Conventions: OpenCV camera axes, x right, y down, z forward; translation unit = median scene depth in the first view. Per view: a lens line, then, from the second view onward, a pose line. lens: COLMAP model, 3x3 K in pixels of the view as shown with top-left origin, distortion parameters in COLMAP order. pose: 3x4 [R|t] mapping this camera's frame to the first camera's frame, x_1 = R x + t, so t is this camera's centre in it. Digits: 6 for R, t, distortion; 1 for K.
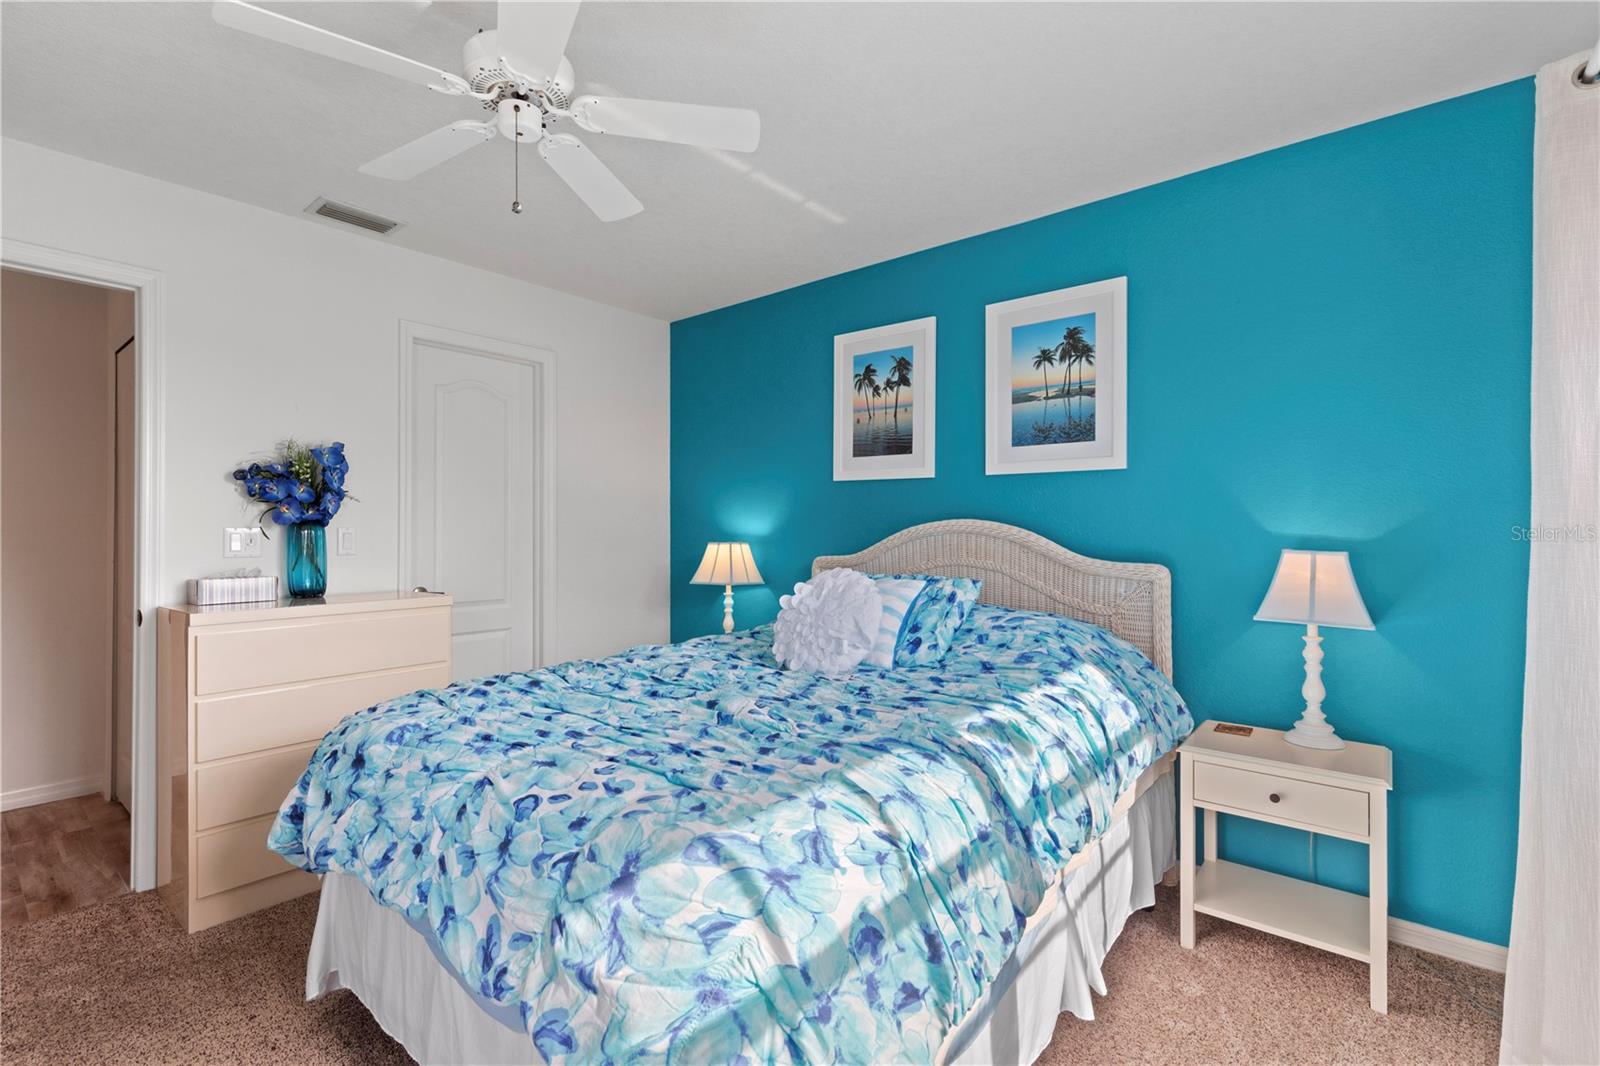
lens RADIAL K [[714.4, 0, 806.7], [0, 714.4, 541.5], [0, 0, 1]] dist [-0.002930, -0.000216]
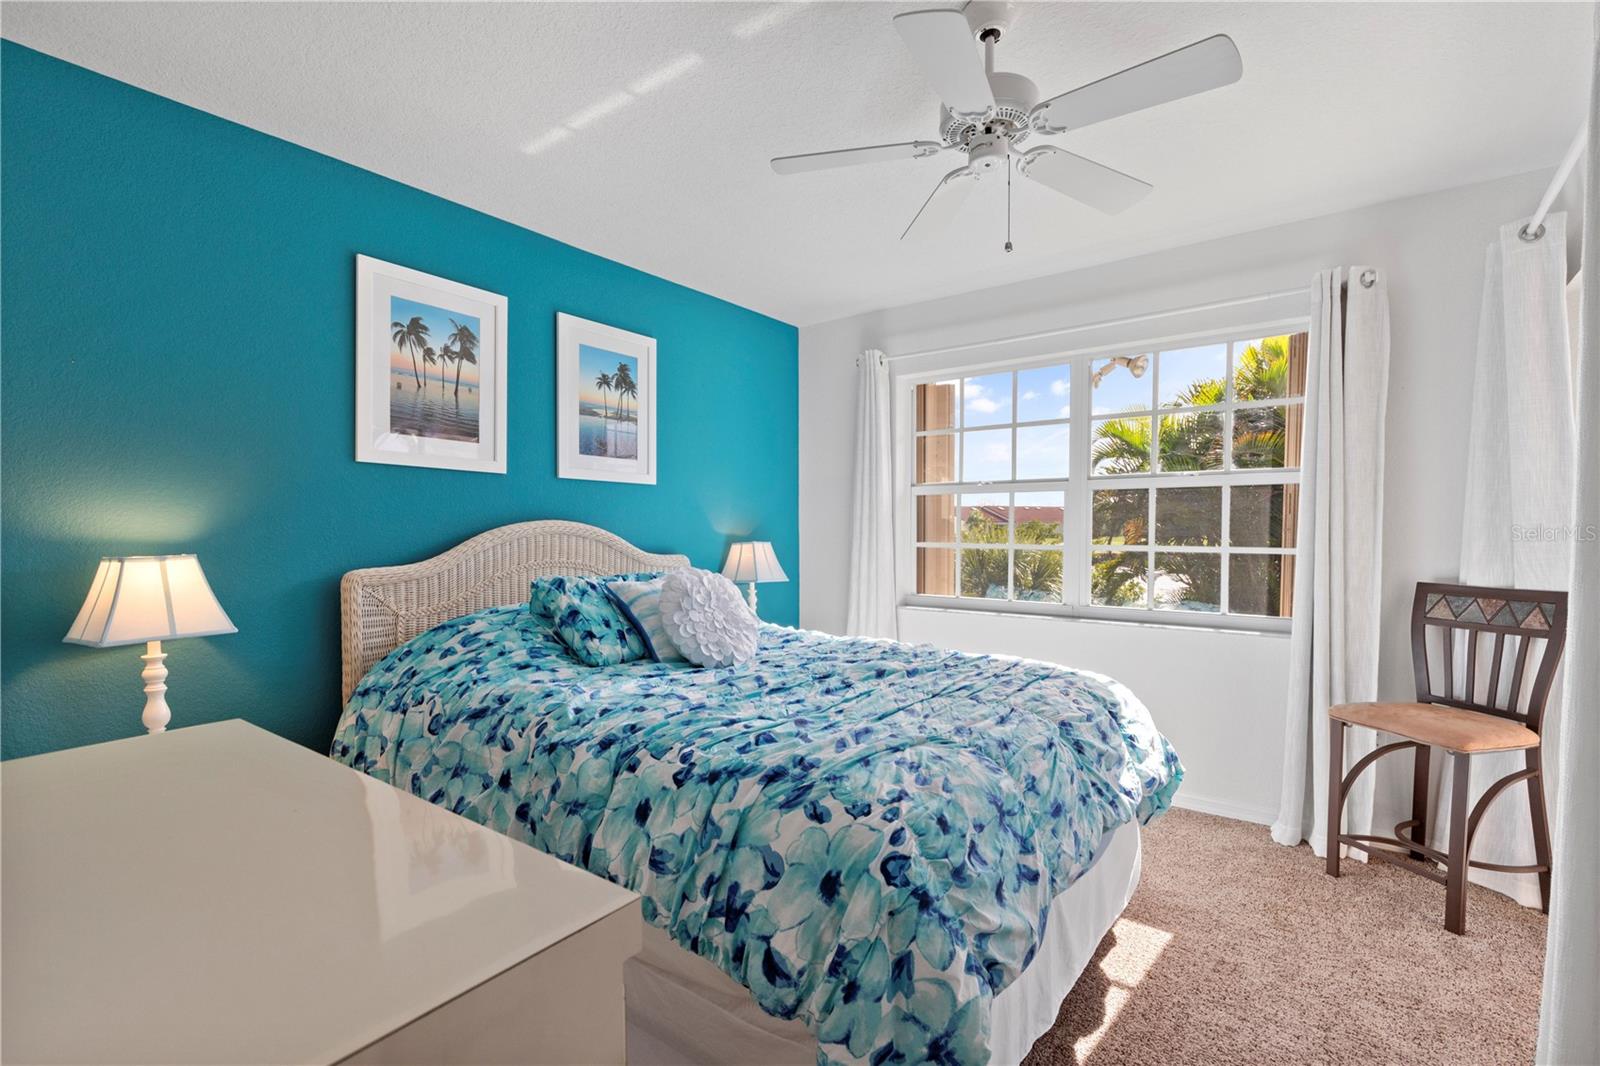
lens RADIAL K [[714.4, 0, 815.9], [0, 714.4, 535.0], [0, 0, 1]] dist [-0.002930, -0.000216]
pose [[-0.041500, -0.002014, 0.999136, -0.730554], [0.018815, 0.999819, 0.002797, -0.006576], [-0.998961, 0.018915, -0.041454, 0.630239]]
